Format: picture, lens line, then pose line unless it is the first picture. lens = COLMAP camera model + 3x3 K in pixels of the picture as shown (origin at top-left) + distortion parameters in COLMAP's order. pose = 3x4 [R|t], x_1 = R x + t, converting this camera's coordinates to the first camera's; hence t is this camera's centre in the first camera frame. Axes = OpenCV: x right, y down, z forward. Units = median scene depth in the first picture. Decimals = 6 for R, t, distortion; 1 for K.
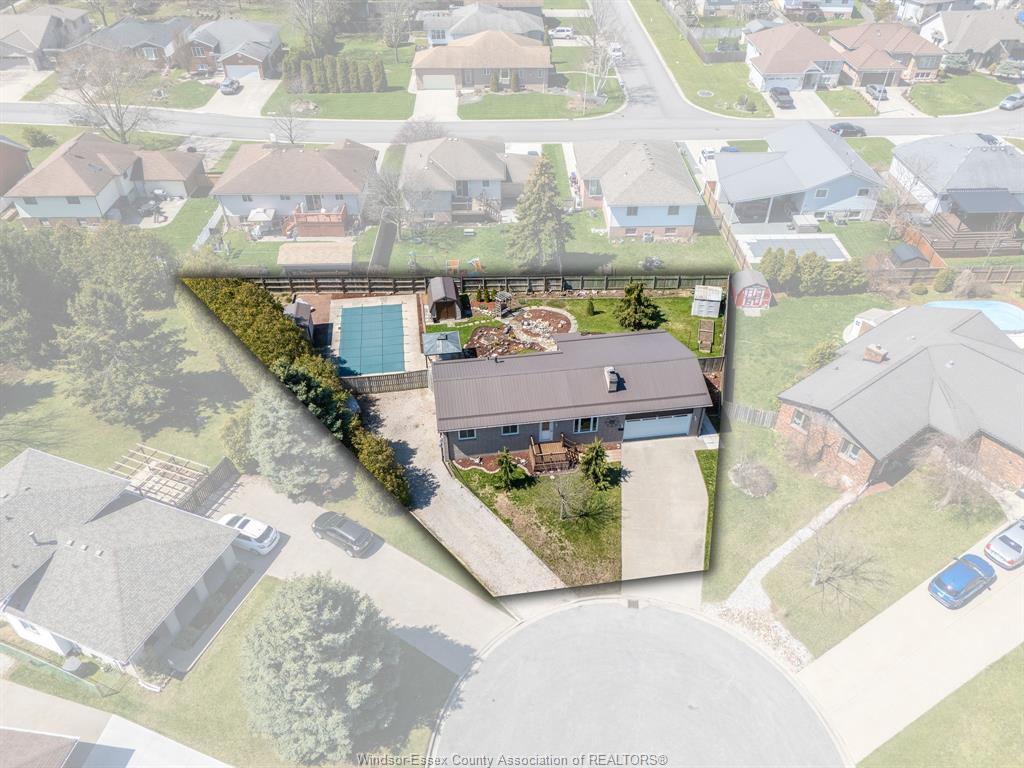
lens RADIAL K [[746.9, 0, 512.0], [0, 746.9, 384.0], [0, 0, 1]] dist [0.083868, -0.074412]
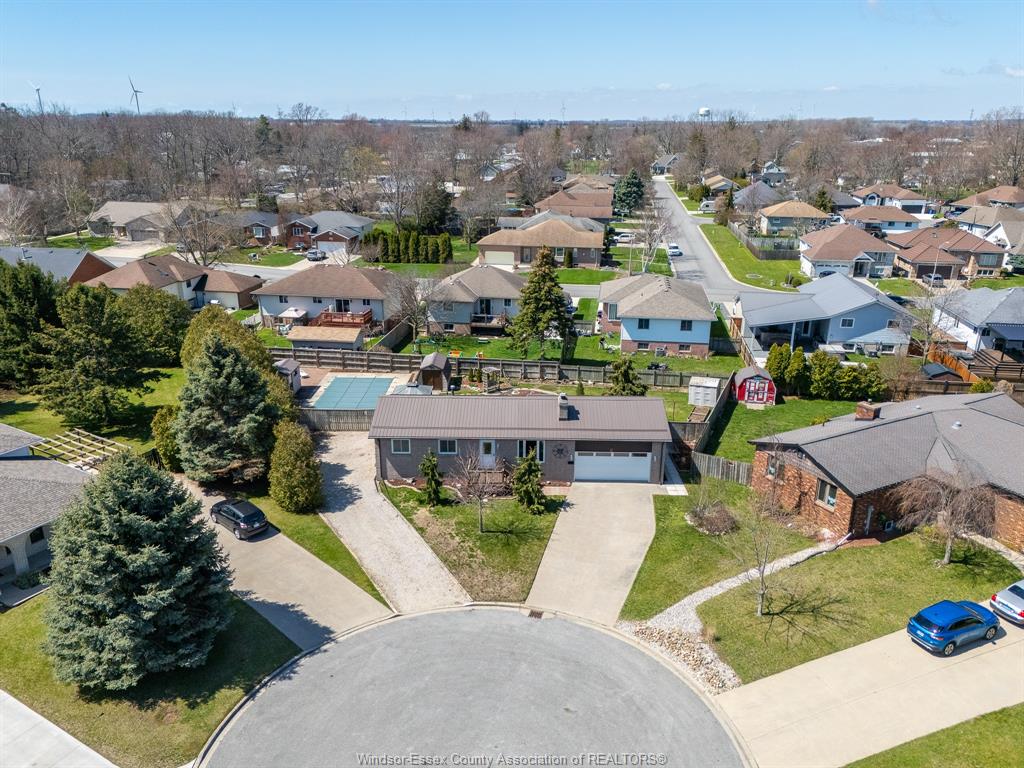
lens RADIAL K [[756.8, 0, 512.0], [0, 756.8, 384.0], [0, 0, 1]] dist [0.085375, -0.079806]
pose [[0.986907, 0.060521, -0.149504, 0.210357], [-0.107605, 0.937547, -0.330798, 0.286956], [0.120147, 0.342555, 0.931784, 0.104567]]
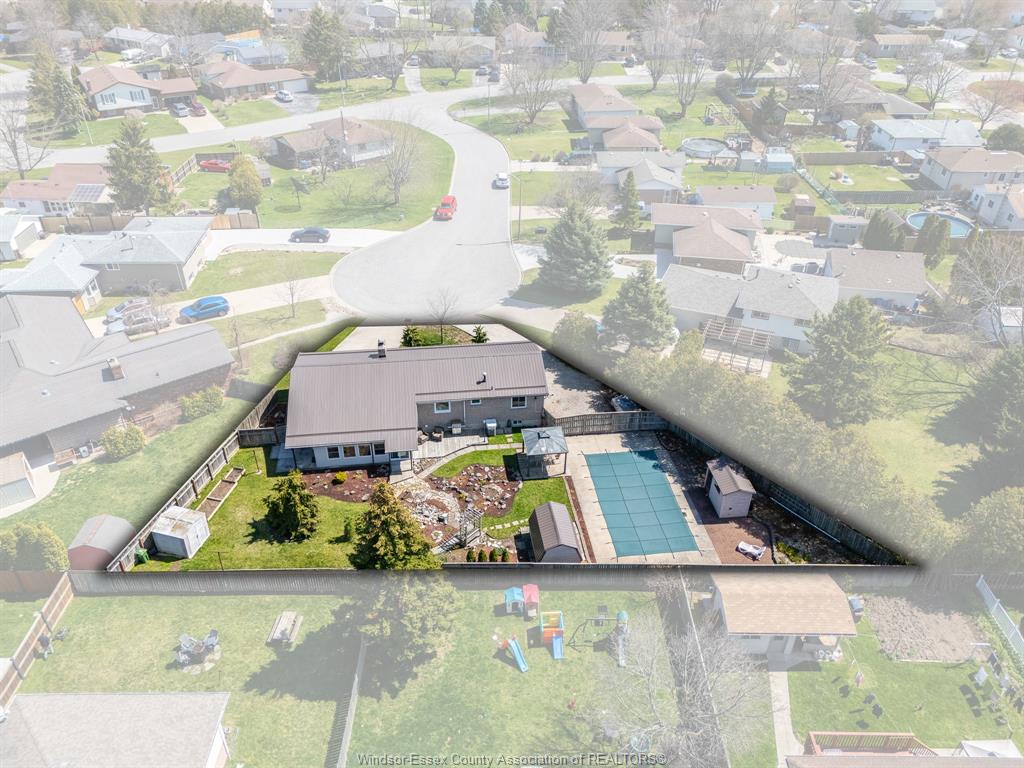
lens RADIAL K [[746.9, 0, 512.0], [0, 746.9, 384.0], [0, 0, 1]] dist [0.083868, -0.074412]
pose [[-0.999895, -0.013780, 0.004454, -0.067950], [0.000294, 0.288175, 0.957578, -1.073077], [-0.014479, 0.957479, -0.288140, 1.379720]]
